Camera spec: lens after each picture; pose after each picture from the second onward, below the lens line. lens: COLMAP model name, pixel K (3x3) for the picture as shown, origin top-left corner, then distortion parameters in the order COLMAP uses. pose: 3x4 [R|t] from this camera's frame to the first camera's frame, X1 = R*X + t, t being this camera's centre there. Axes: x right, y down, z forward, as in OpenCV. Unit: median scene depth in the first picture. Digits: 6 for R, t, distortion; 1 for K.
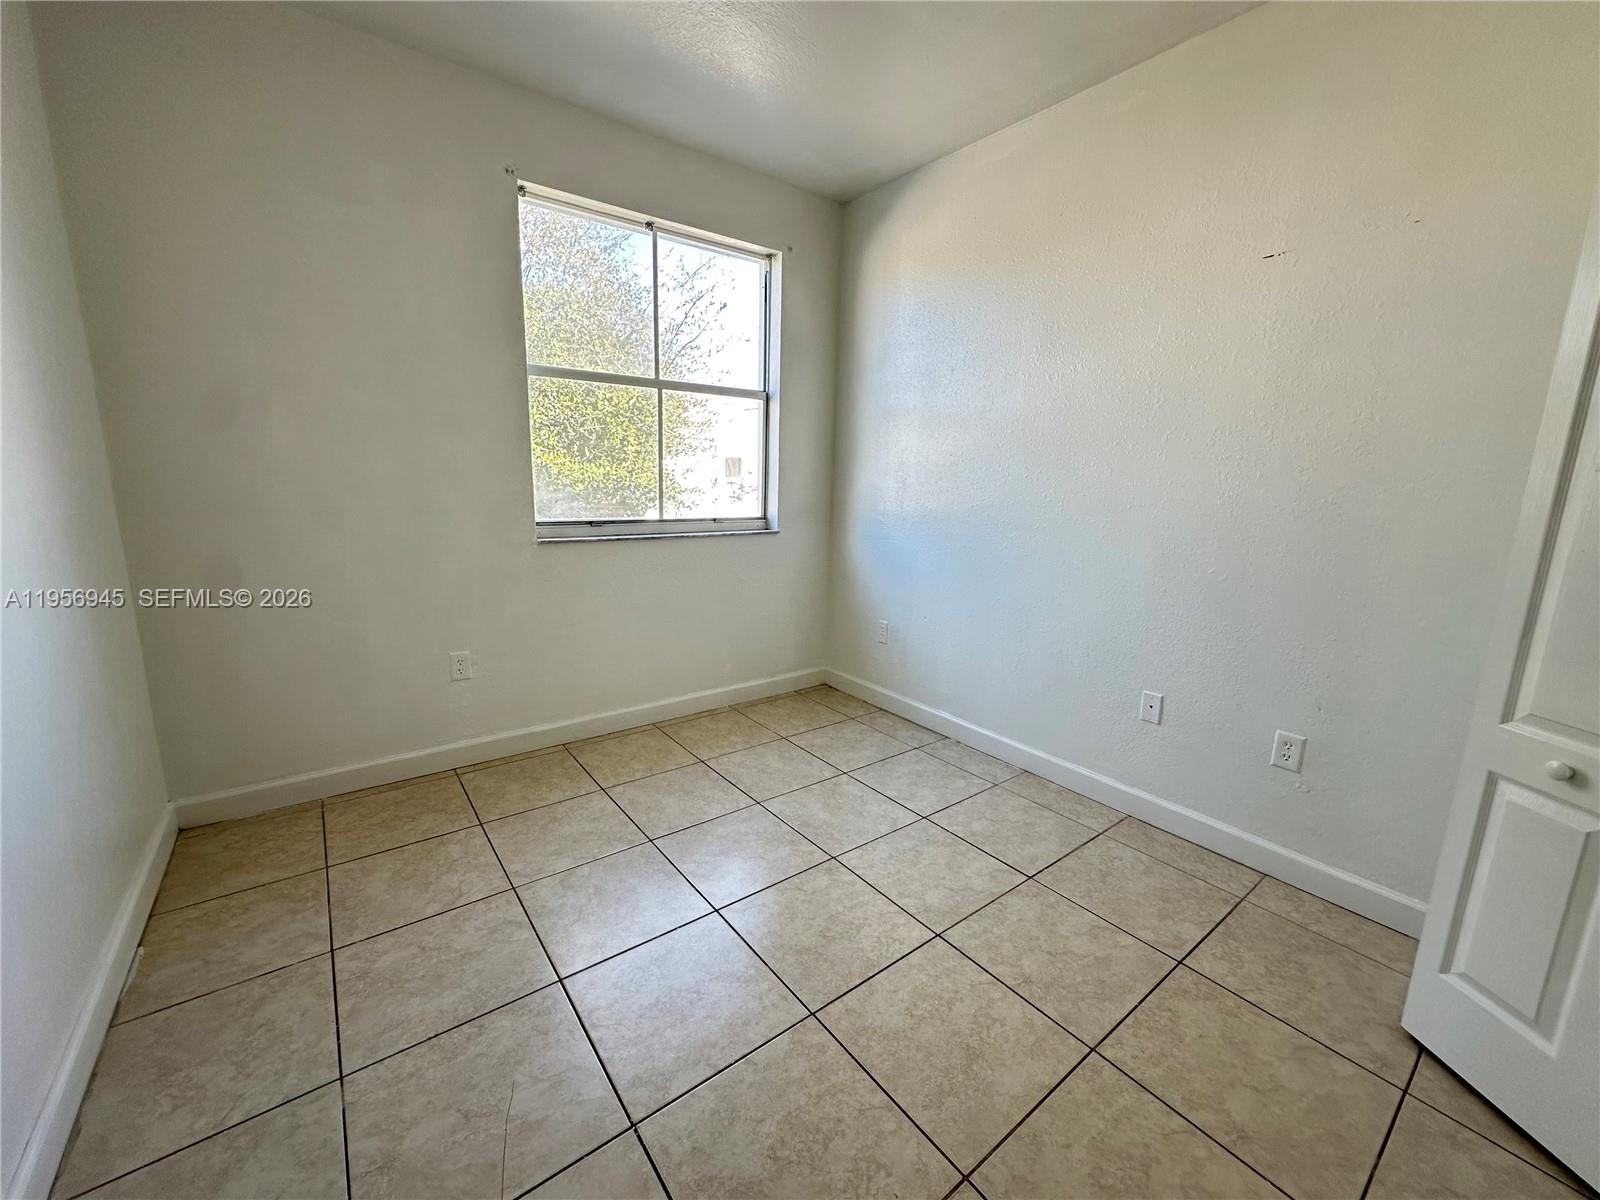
lens RADIAL K [[639.3, 0, 800.1], [0, 639.3, 601.9], [0, 0, 1]] dist [-0.002019, 0.000587]
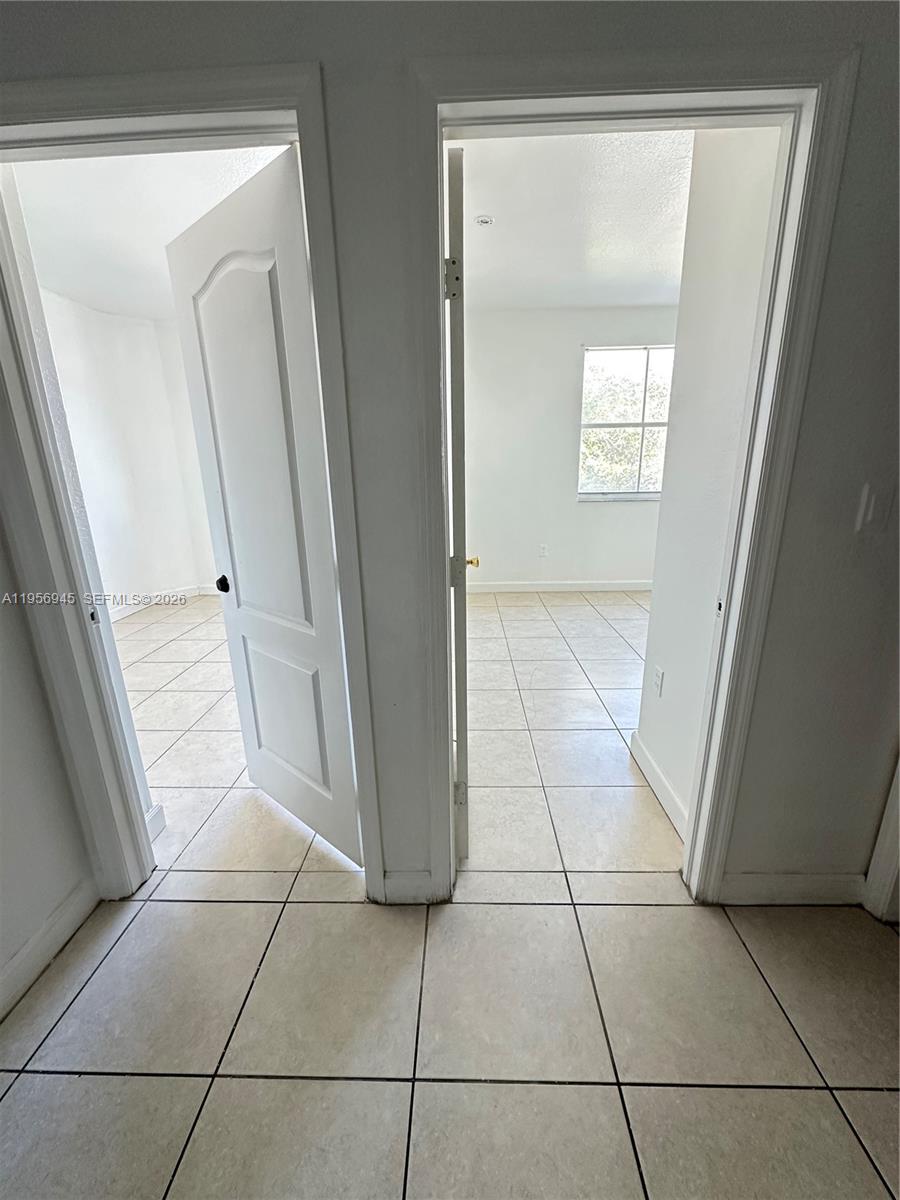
lens RADIAL K [[479.5, 0, 450.0], [0, 479.5, 600.0], [0, 0, 1]] dist [-0.002019, 0.000587]
pose [[0.779028, 0.131288, -0.613089, 0.317708], [-0.088063, 0.991050, 0.100327, 0.119305], [0.620773, -0.024167, 0.783618, -0.617196]]
